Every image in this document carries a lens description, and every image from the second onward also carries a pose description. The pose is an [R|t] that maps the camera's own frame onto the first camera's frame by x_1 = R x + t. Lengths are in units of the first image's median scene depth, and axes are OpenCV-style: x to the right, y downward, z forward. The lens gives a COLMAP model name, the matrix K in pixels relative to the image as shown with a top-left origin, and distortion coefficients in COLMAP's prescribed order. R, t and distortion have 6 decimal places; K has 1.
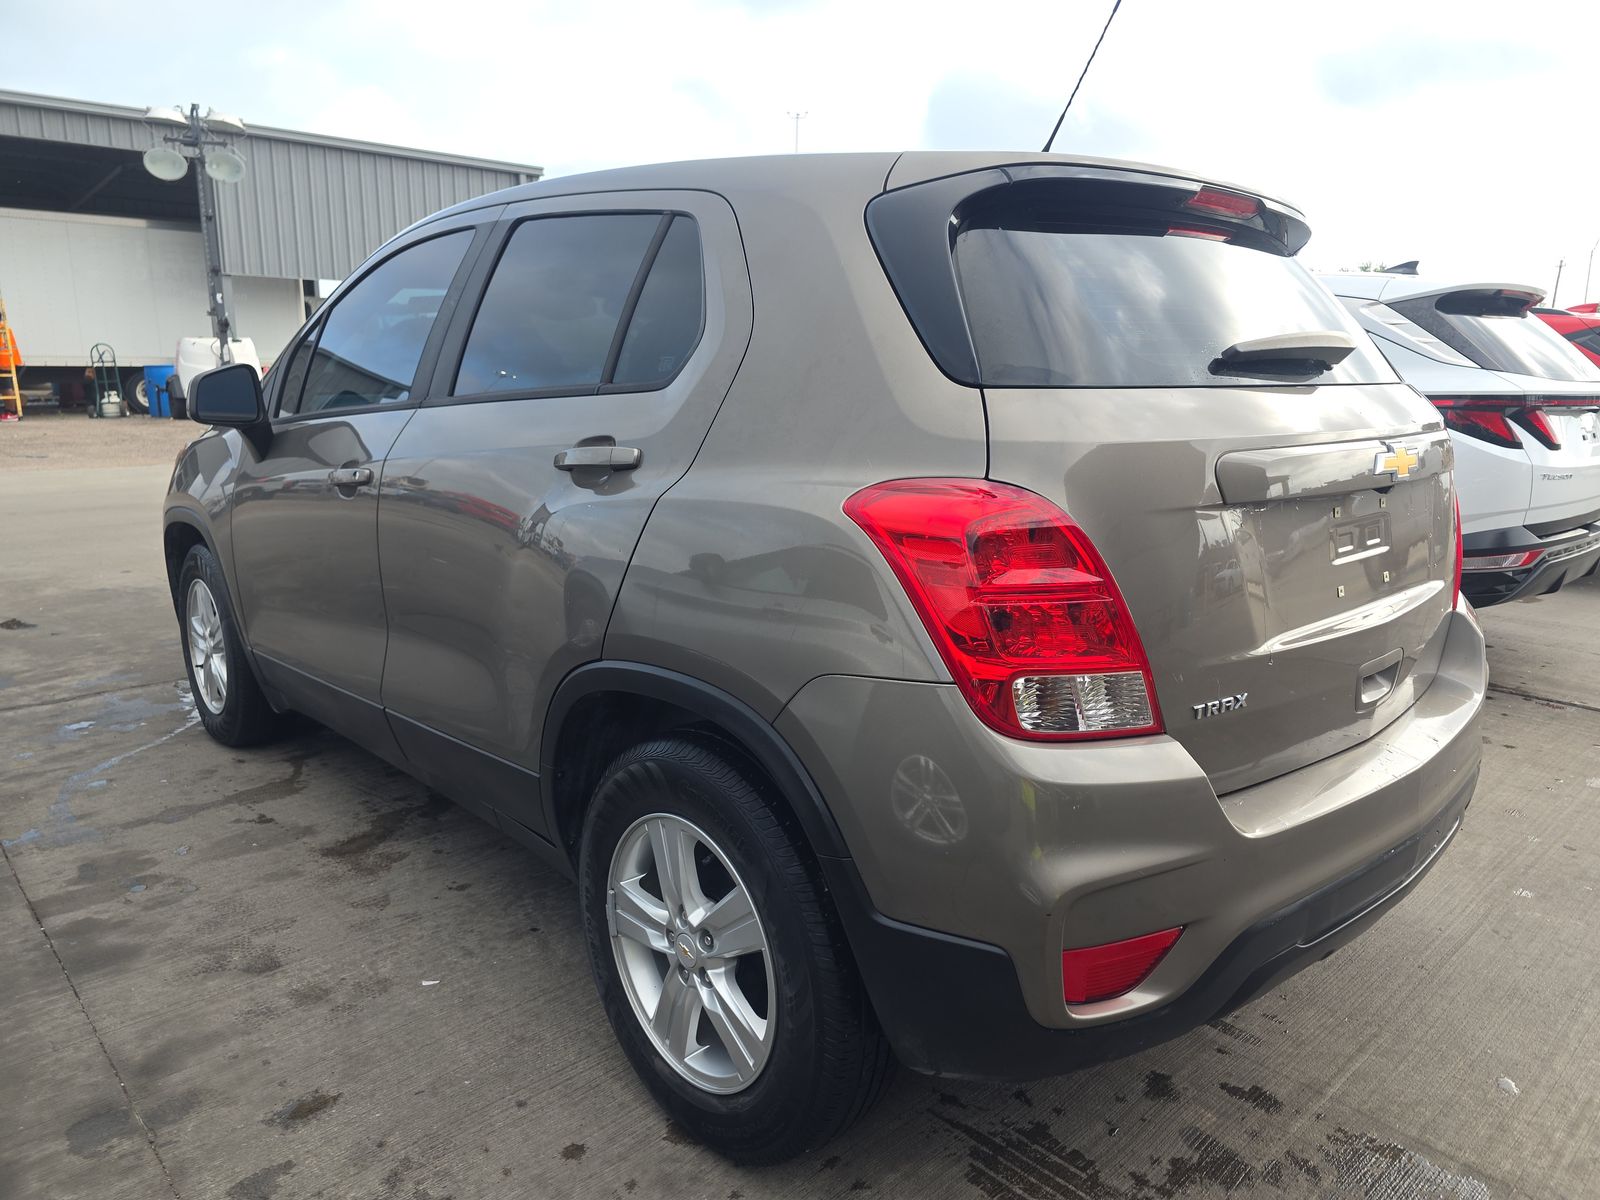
lens RADIAL K [[1062.8, 0, 802.3], [0, 1062.8, 587.8], [0, 0, 1]] dist [0.011075, -0.000858]
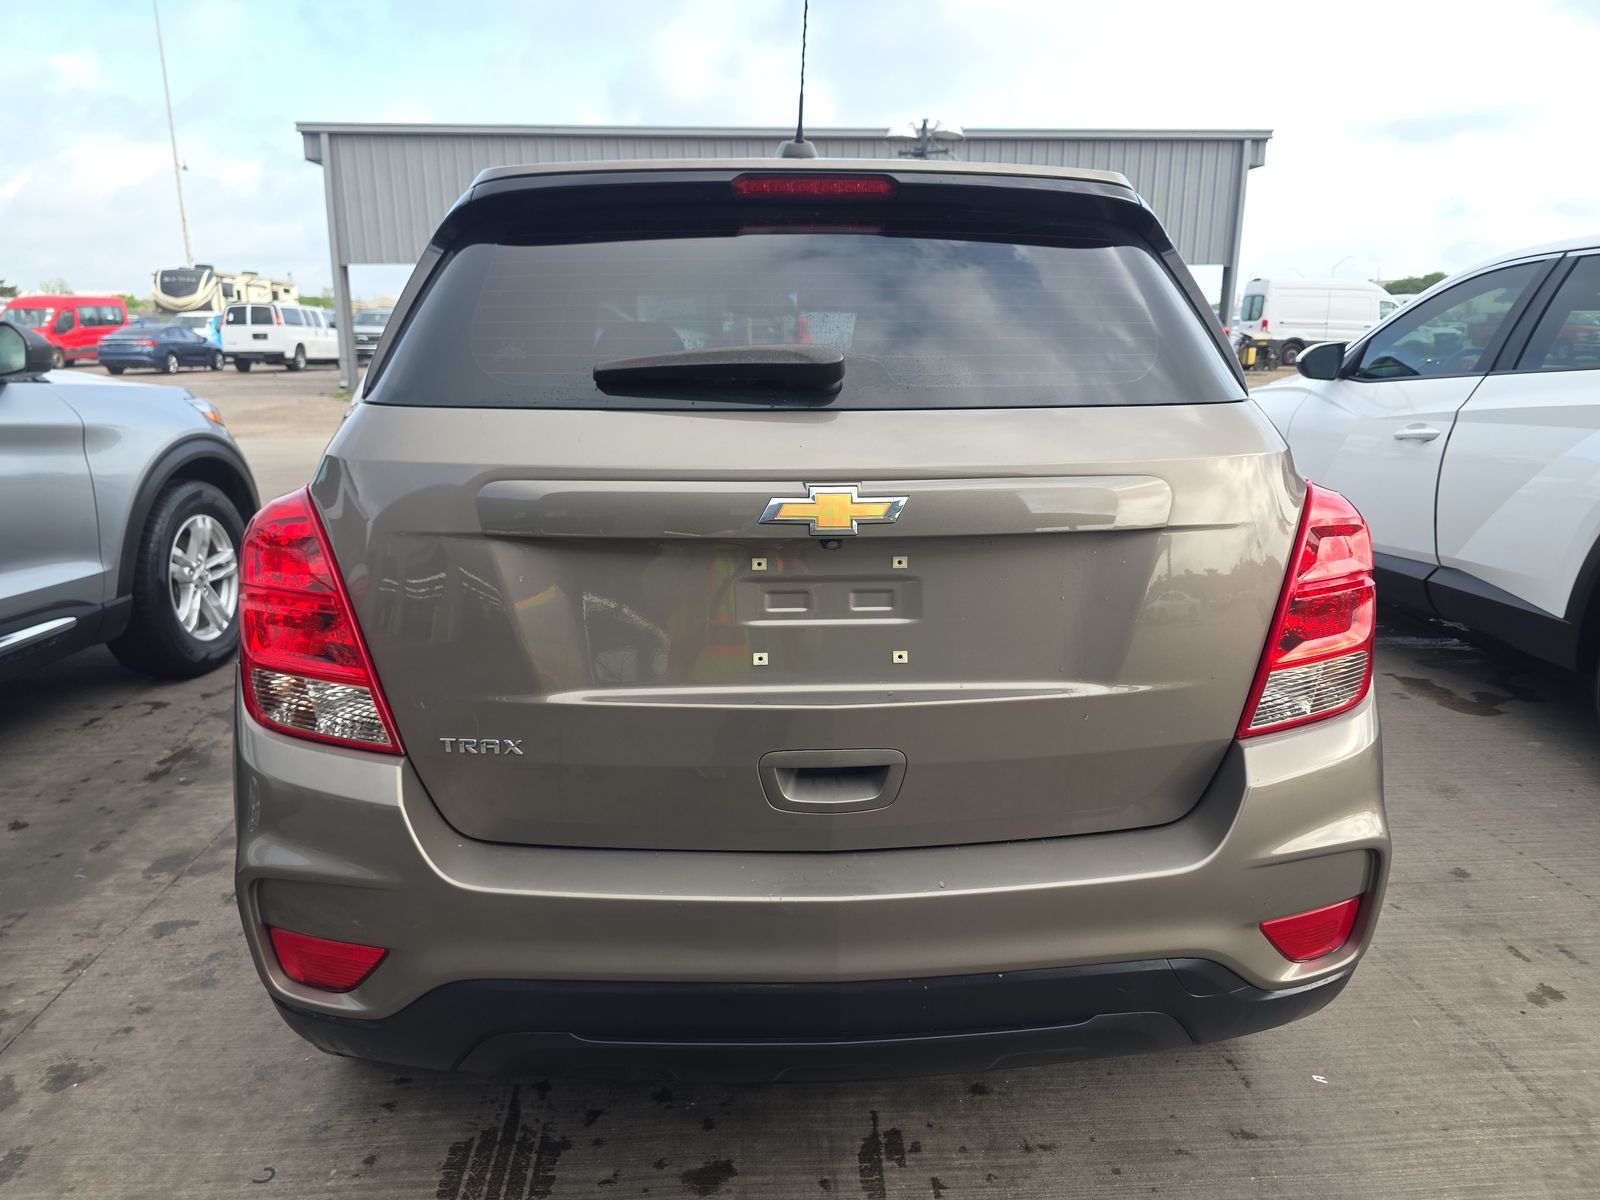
lens RADIAL K [[1062.8, 0, 802.3], [0, 1062.8, 587.8], [0, 0, 1]] dist [0.011075, -0.000858]
pose [[0.772199, 0.133666, -0.621162, 0.939733], [-0.120733, 0.990678, 0.063092, -0.097532], [0.623805, 0.026275, 0.781138, 0.348271]]
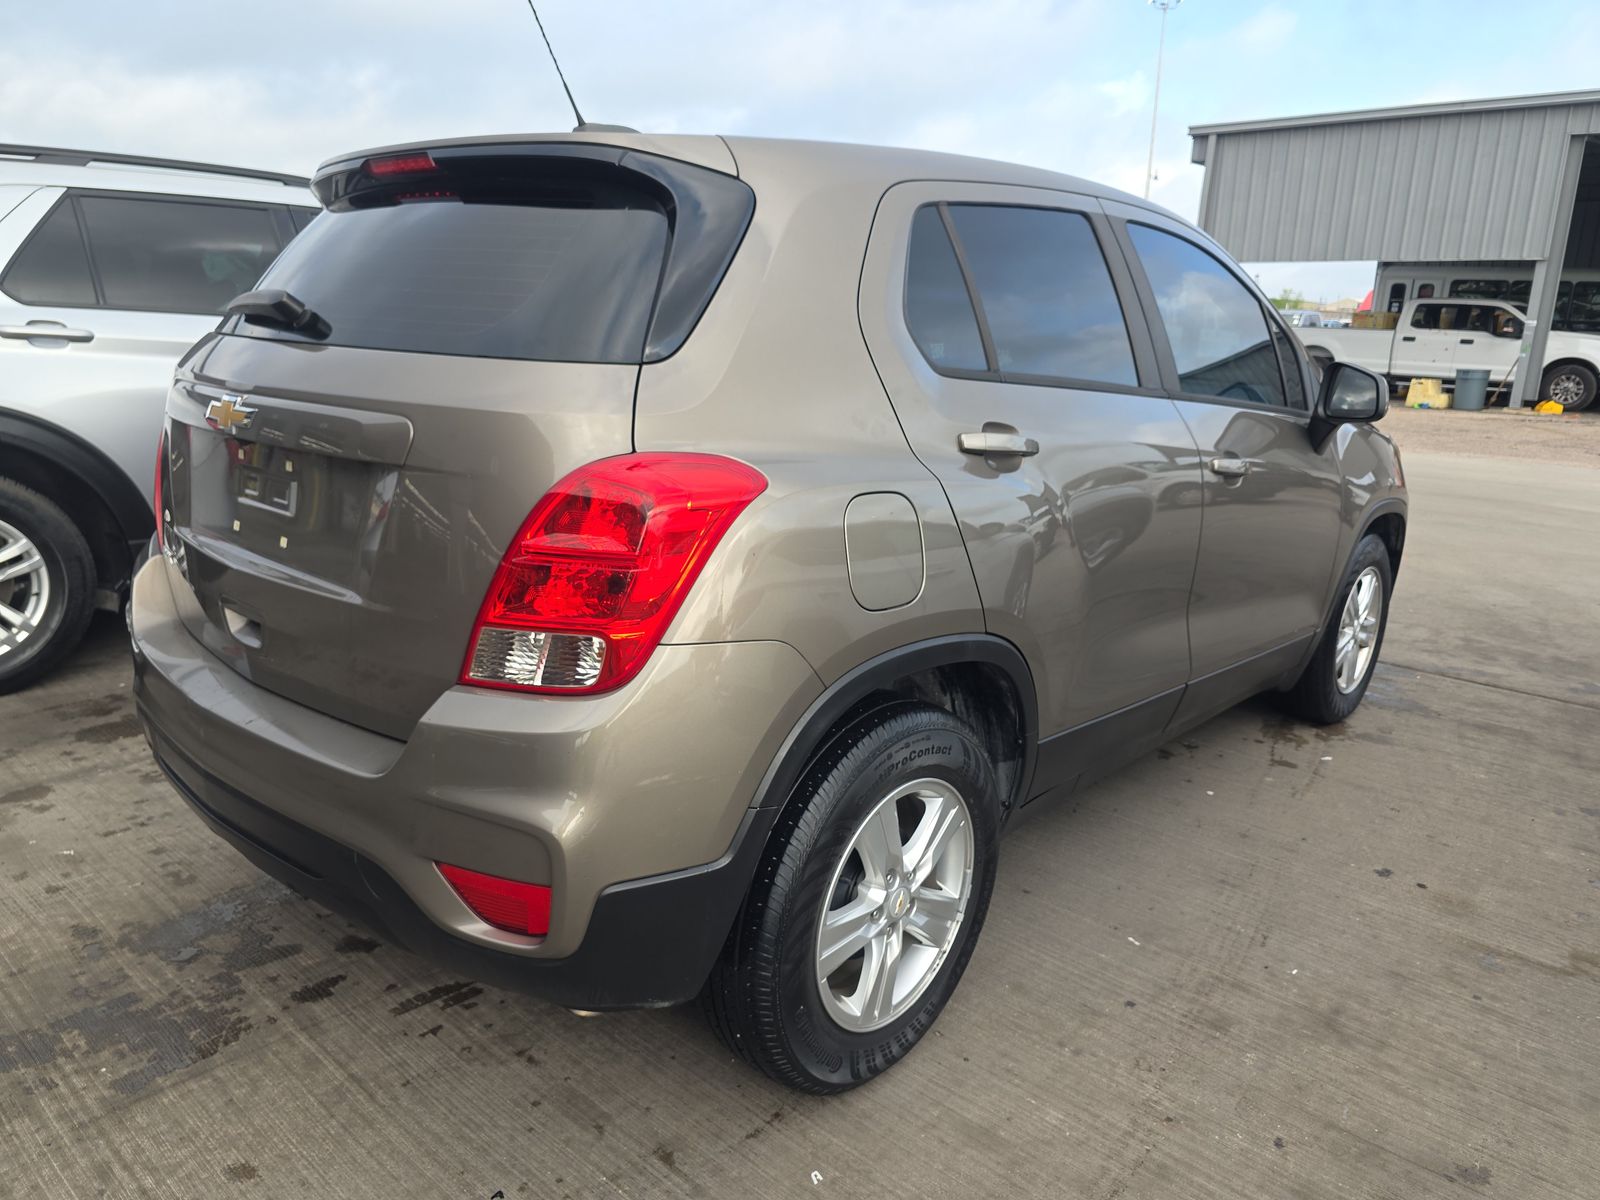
lens RADIAL K [[1082.2, 0, 852.0], [0, 1082.2, 604.1], [0, 0, 1]] dist [0.013036, -0.002085]
pose [[0.122719, 0.243195, -0.962183, 1.540213], [-0.240354, 0.947932, 0.208937, -0.281485], [0.962897, 0.205624, 0.174782, 1.307348]]
